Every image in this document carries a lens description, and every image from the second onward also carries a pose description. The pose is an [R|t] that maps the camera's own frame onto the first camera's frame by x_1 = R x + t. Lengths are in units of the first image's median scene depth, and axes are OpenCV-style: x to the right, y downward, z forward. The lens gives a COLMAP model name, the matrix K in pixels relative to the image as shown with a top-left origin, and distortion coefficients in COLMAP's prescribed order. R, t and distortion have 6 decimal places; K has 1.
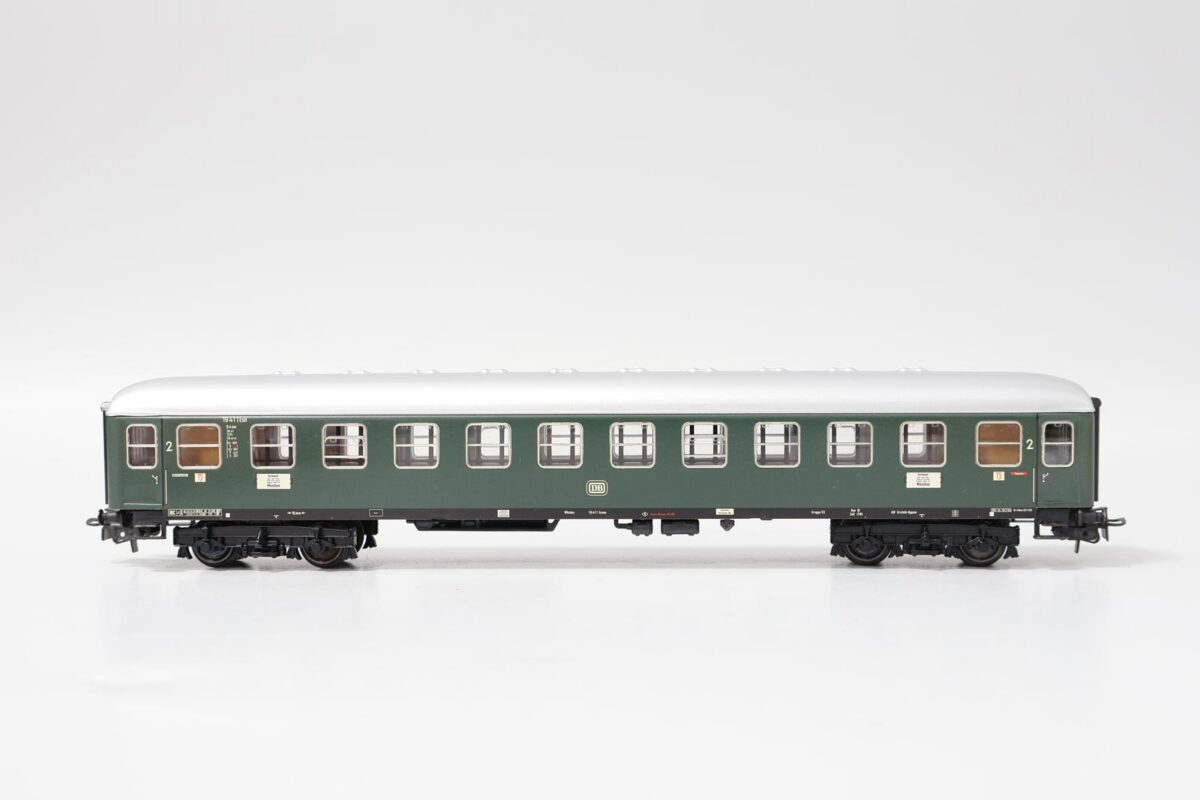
lens RADIAL K [[1726.9, 0, 600.0], [0, 1726.9, 400.0], [0, 0, 1]] dist [0.037558, 0.004998]
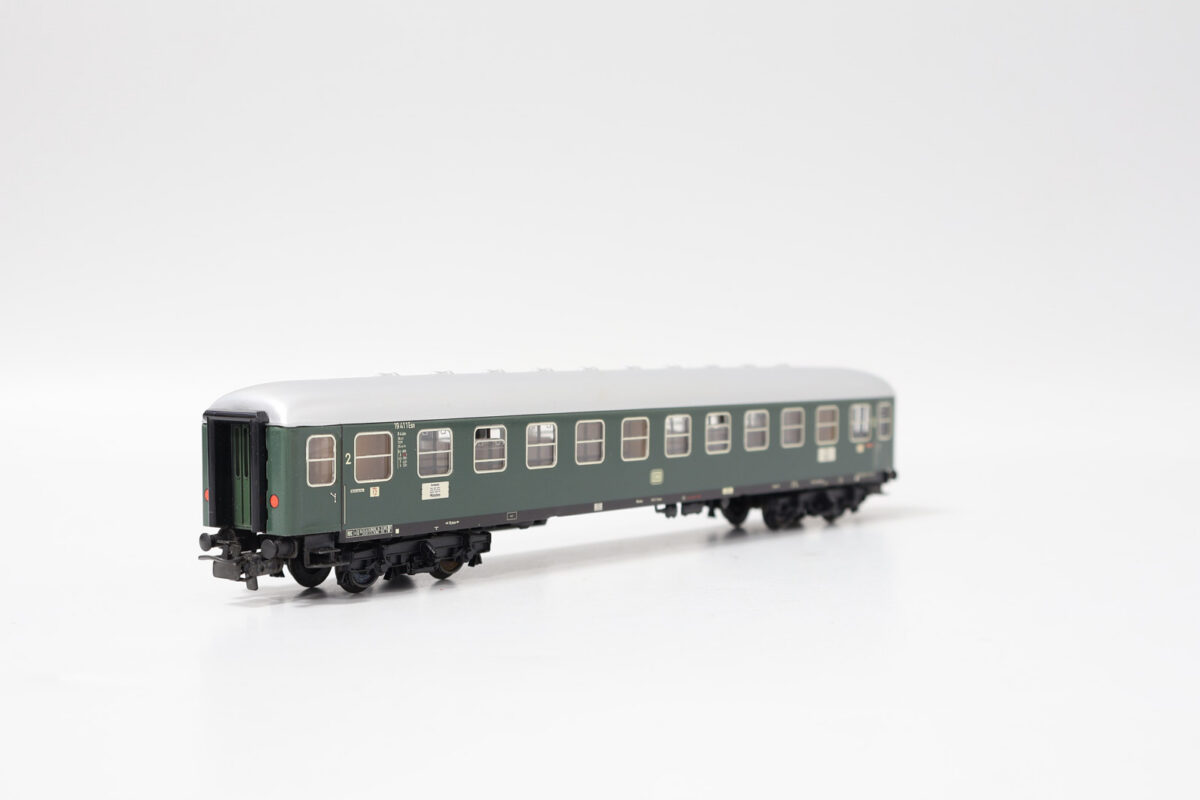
lens RADIAL K [[1726.9, 0, 600.0], [0, 1726.9, 400.0], [0, 0, 1]] dist [0.037558, 0.004998]
pose [[0.627671, -0.023204, 0.778133, -0.856023], [0.043572, 0.999036, -0.005355, 0.007100], [-0.777258, 0.037266, 0.628077, 0.342644]]
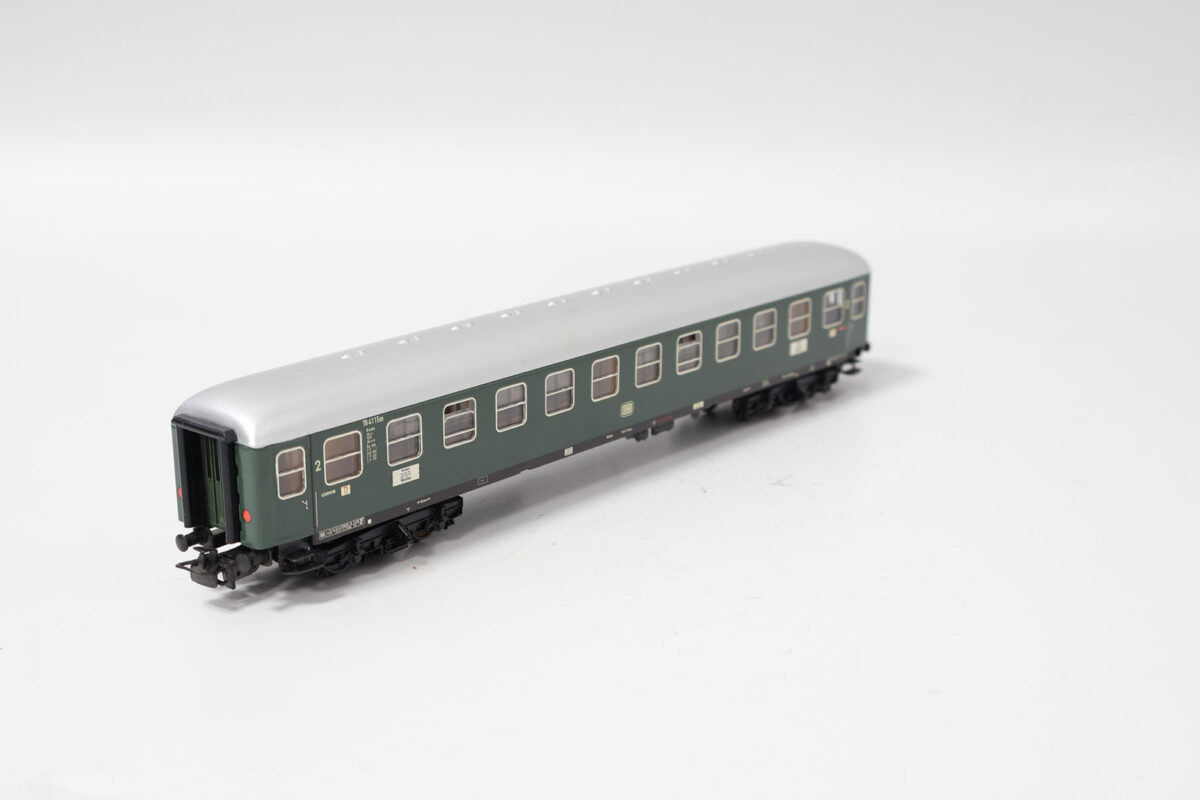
lens RADIAL K [[1726.9, 0, 600.0], [0, 1726.9, 400.0], [0, 0, 1]] dist [0.037558, 0.004998]
pose [[0.623115, -0.212154, 0.752807, -0.825246], [0.045626, 0.970729, 0.235803, -0.210890], [-0.780798, -0.112585, 0.614556, 0.338903]]
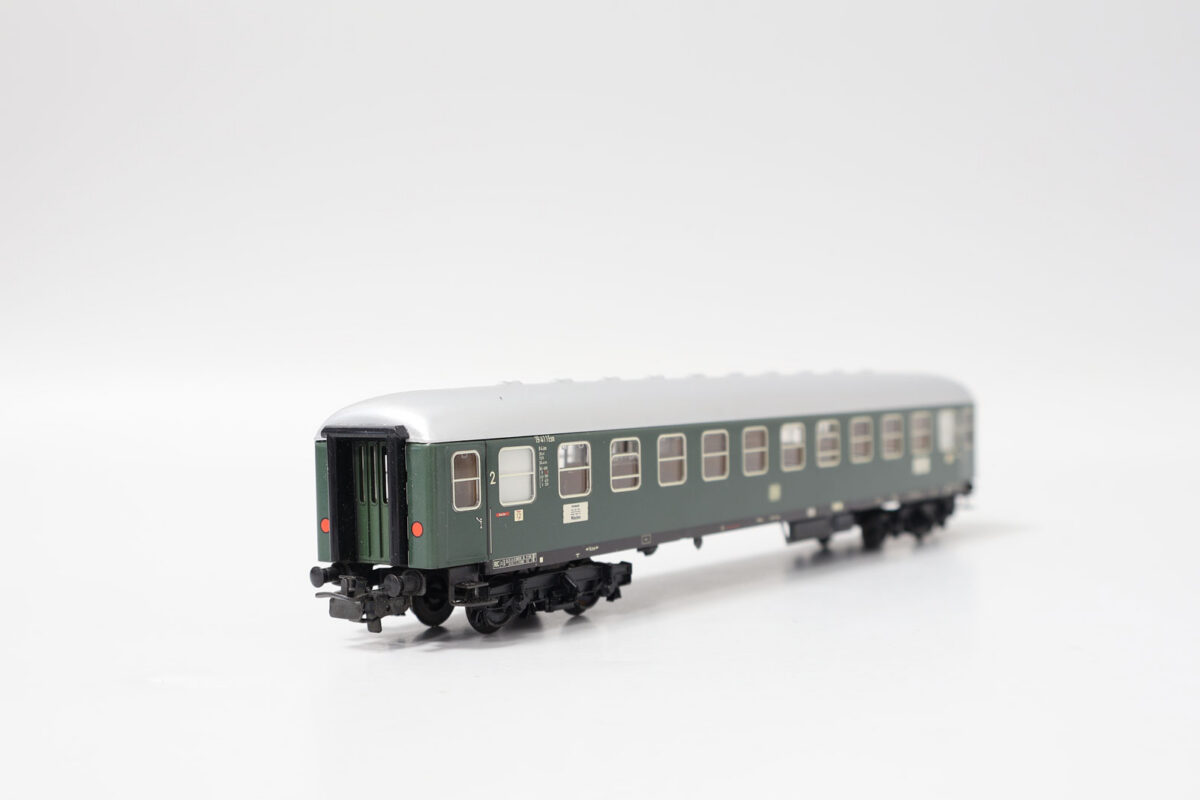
lens RADIAL K [[1726.9, 0, 600.0], [0, 1726.9, 400.0], [0, 0, 1]] dist [0.037558, 0.004998]
pose [[0.548606, -0.022775, 0.835770, -0.863980], [0.071575, 0.997239, -0.019807, 0.010893], [-0.833011, 0.070686, 0.548722, 0.536331]]
